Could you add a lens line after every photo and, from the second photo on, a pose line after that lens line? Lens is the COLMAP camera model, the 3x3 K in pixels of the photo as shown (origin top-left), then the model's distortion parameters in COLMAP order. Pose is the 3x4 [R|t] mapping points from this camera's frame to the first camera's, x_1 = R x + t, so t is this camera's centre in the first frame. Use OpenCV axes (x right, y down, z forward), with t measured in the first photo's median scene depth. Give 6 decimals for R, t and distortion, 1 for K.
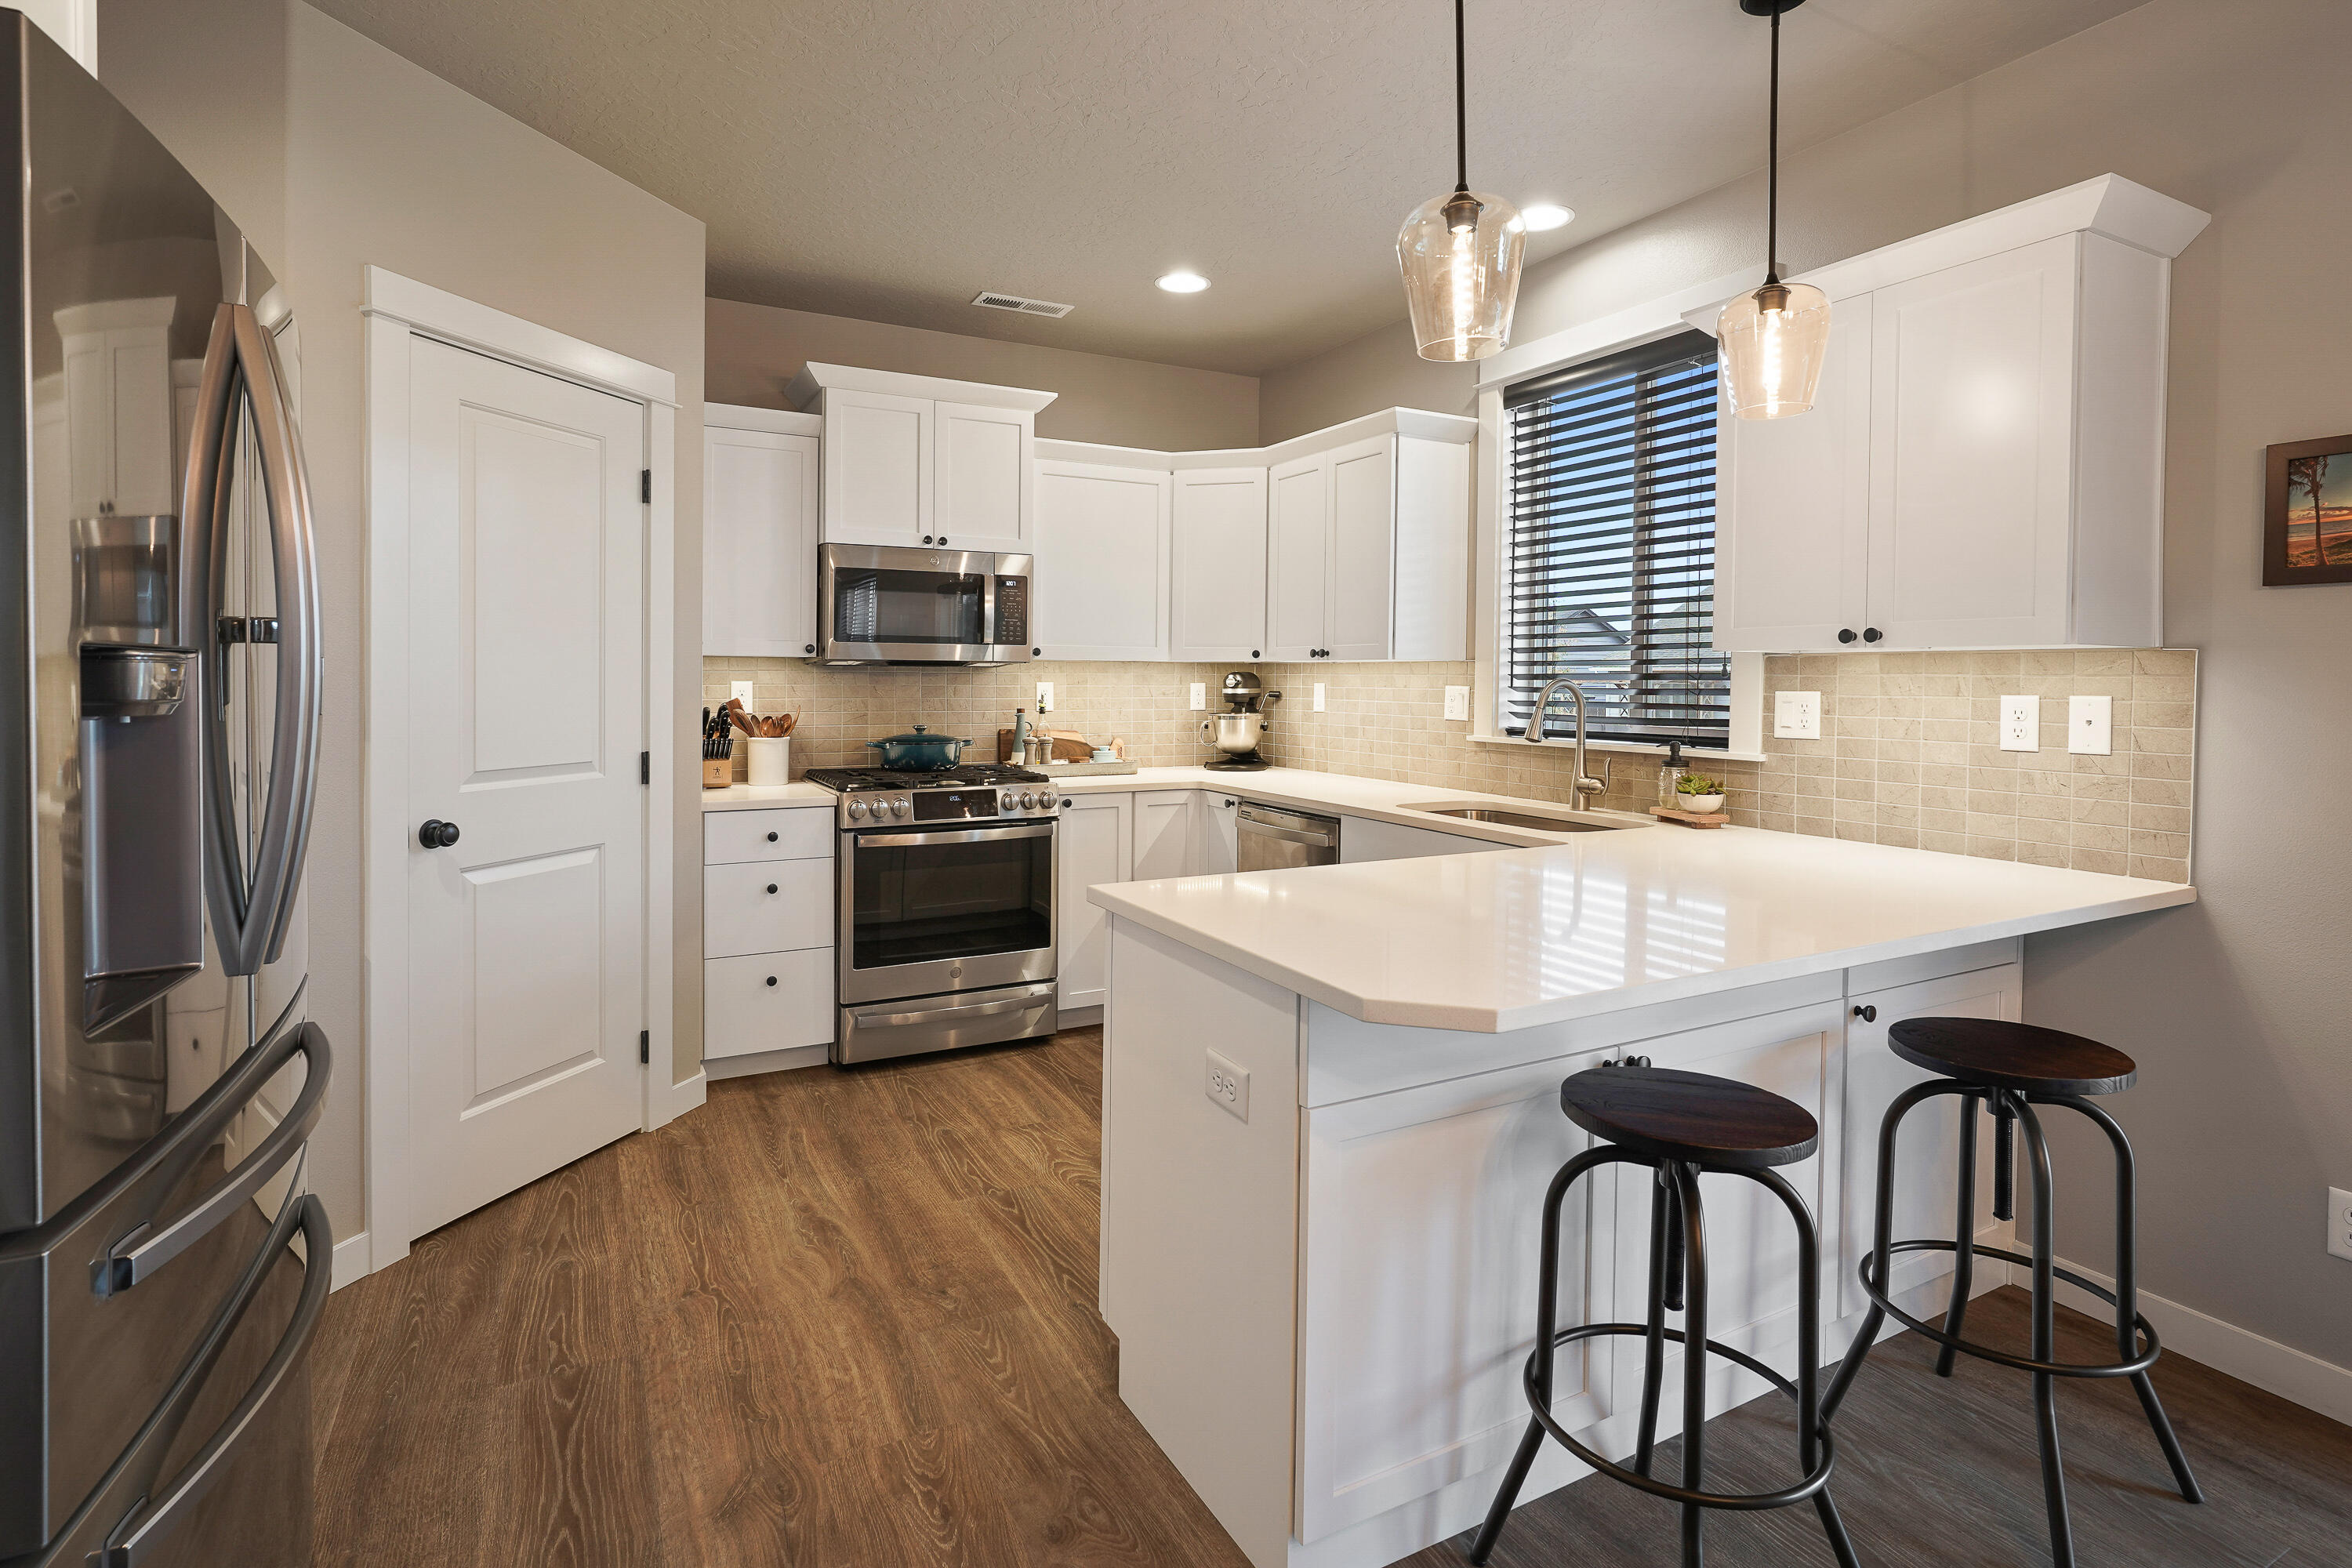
lens RADIAL K [[1169.6, 0, 1176.8], [0, 1169.6, 701.7], [0, 0, 1]] dist [0.000708, 0.000142]
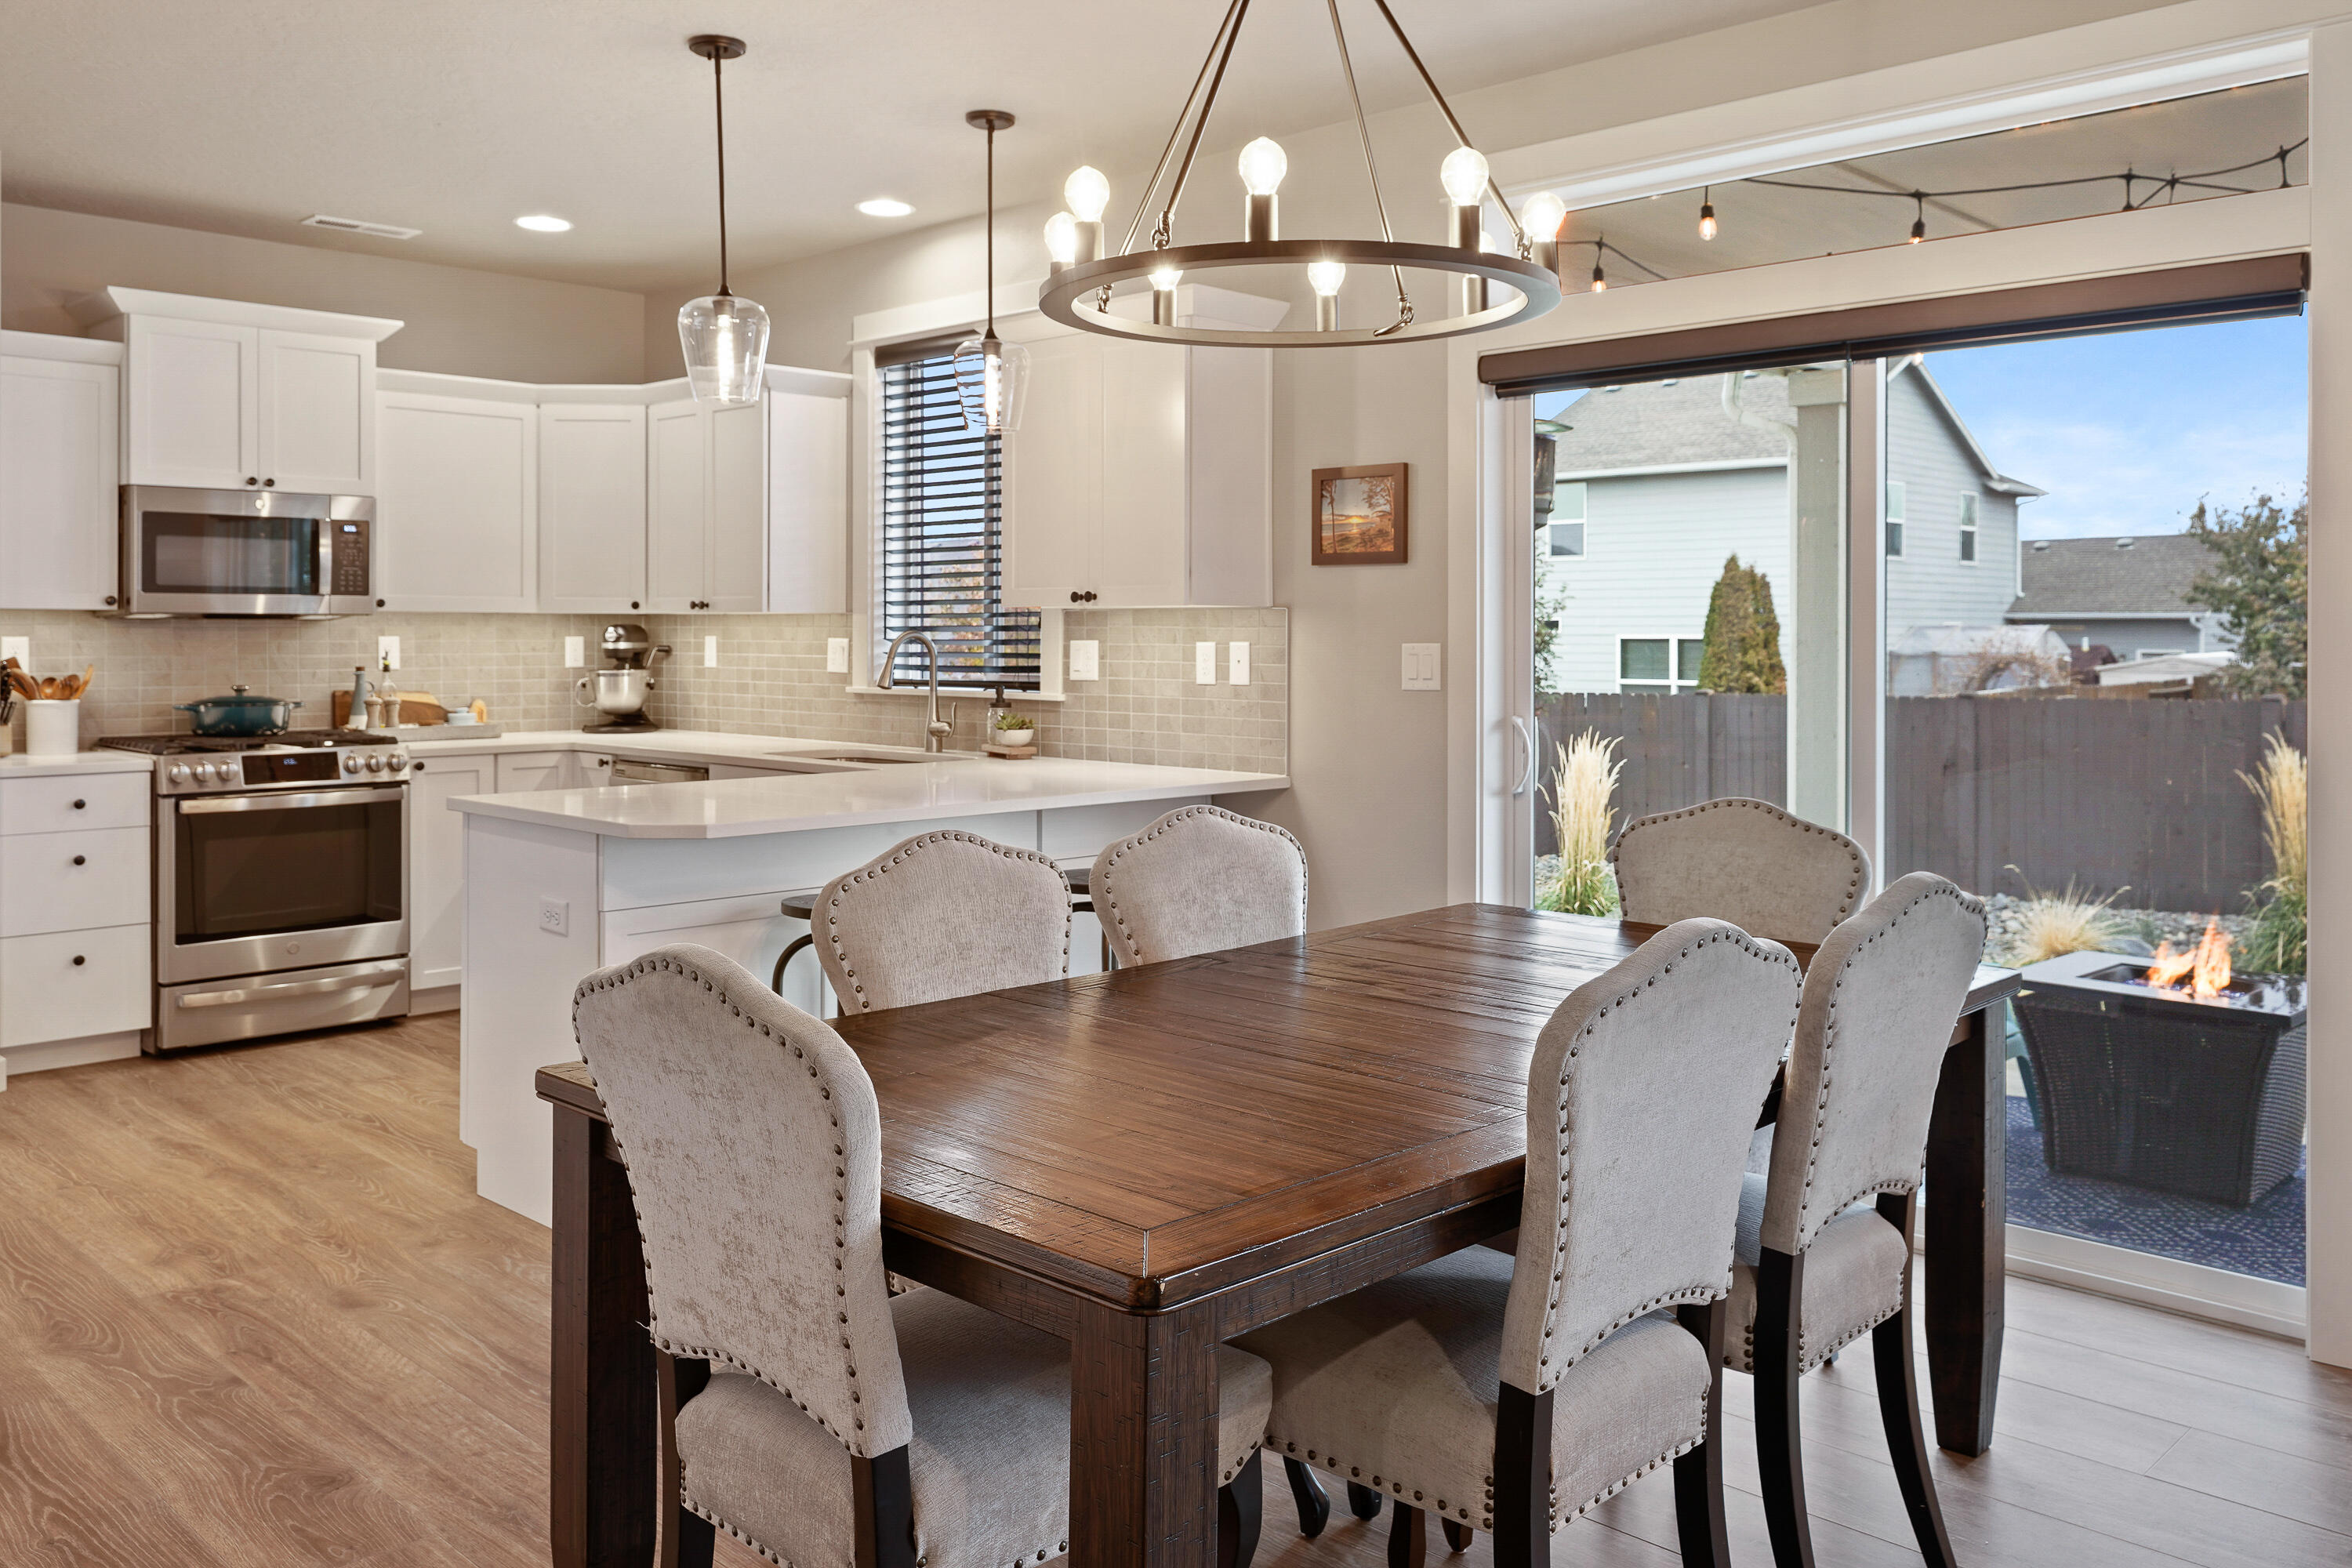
lens RADIAL K [[1859.2, 0, 1179.1], [0, 1859.2, 658.1], [0, 0, 1]] dist [0.005751, -0.003131]
pose [[0.953817, -0.008753, 0.300260, 0.040157], [0.010170, 0.999943, -0.003156, 0.011664], [-0.300215, 0.006064, 0.953852, -0.611439]]
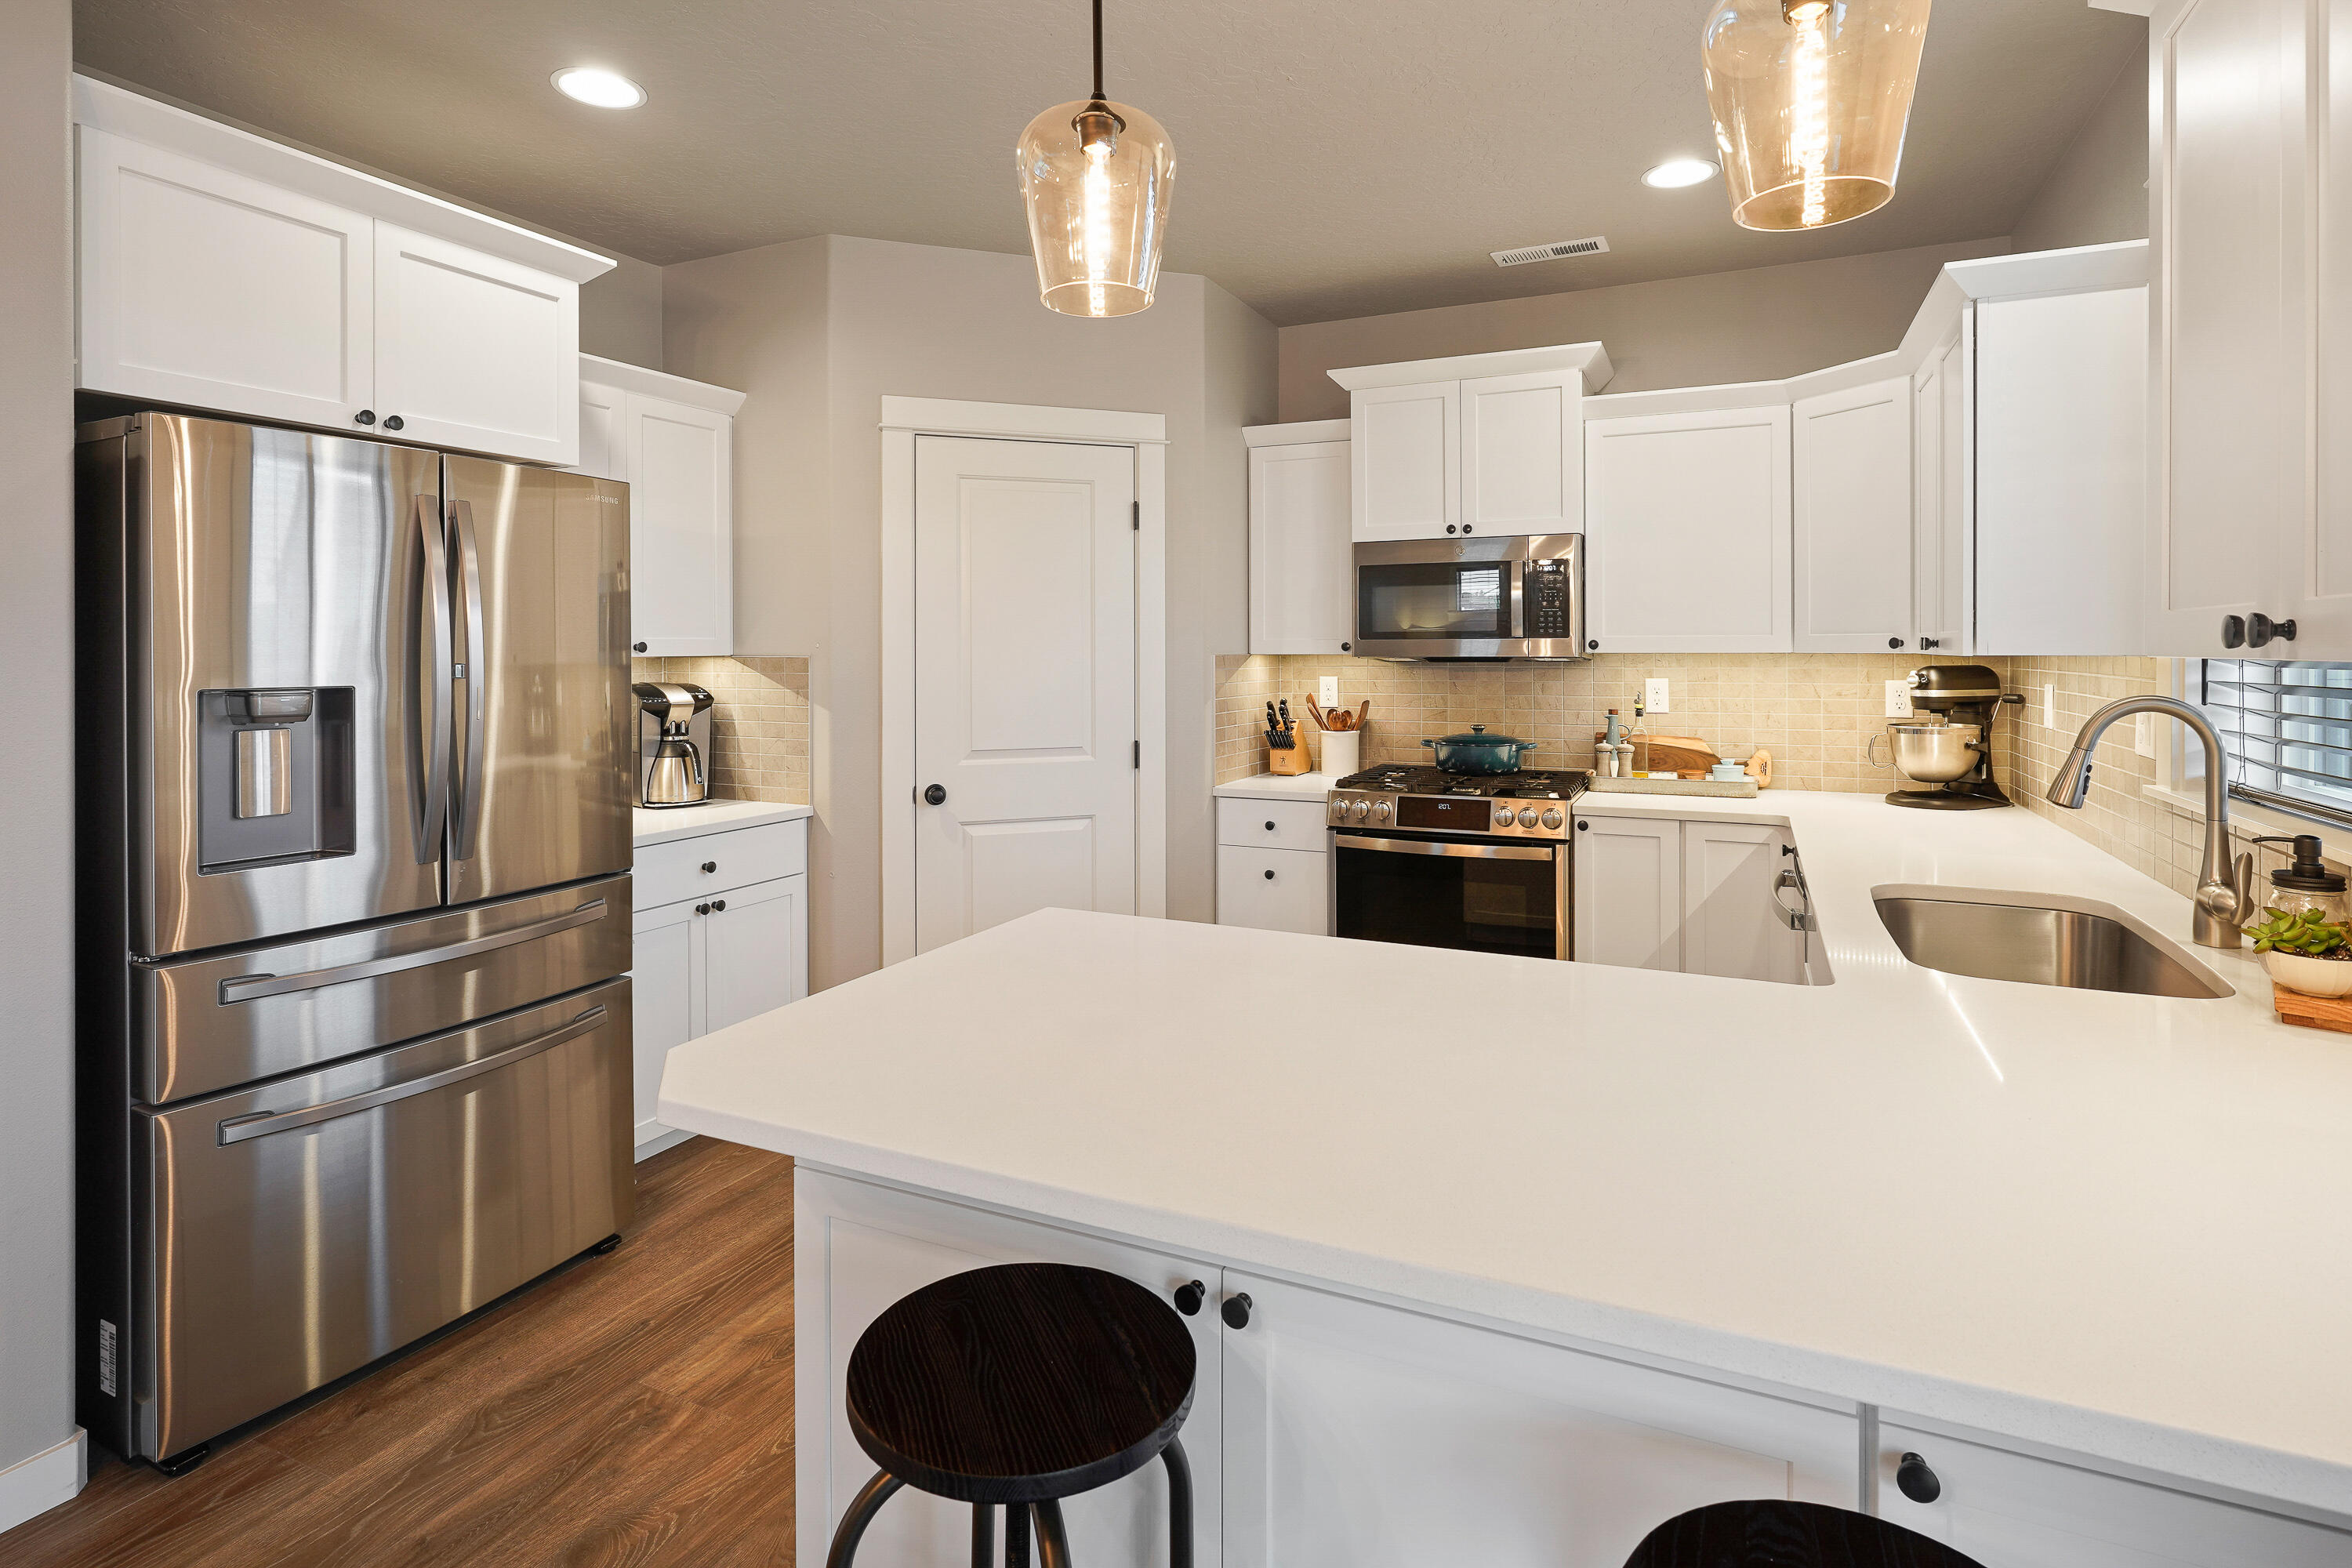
lens RADIAL K [[1178.1, 0, 1184.8], [0, 1178.1, 650.2], [0, 0, 1]] dist [-0.001006, 0.000304]
pose [[0.598790, -0.007998, -0.800866, 0.426384], [-0.008530, 0.999830, -0.016363, -0.023997], [0.800861, 0.016629, 0.598620, 0.267048]]
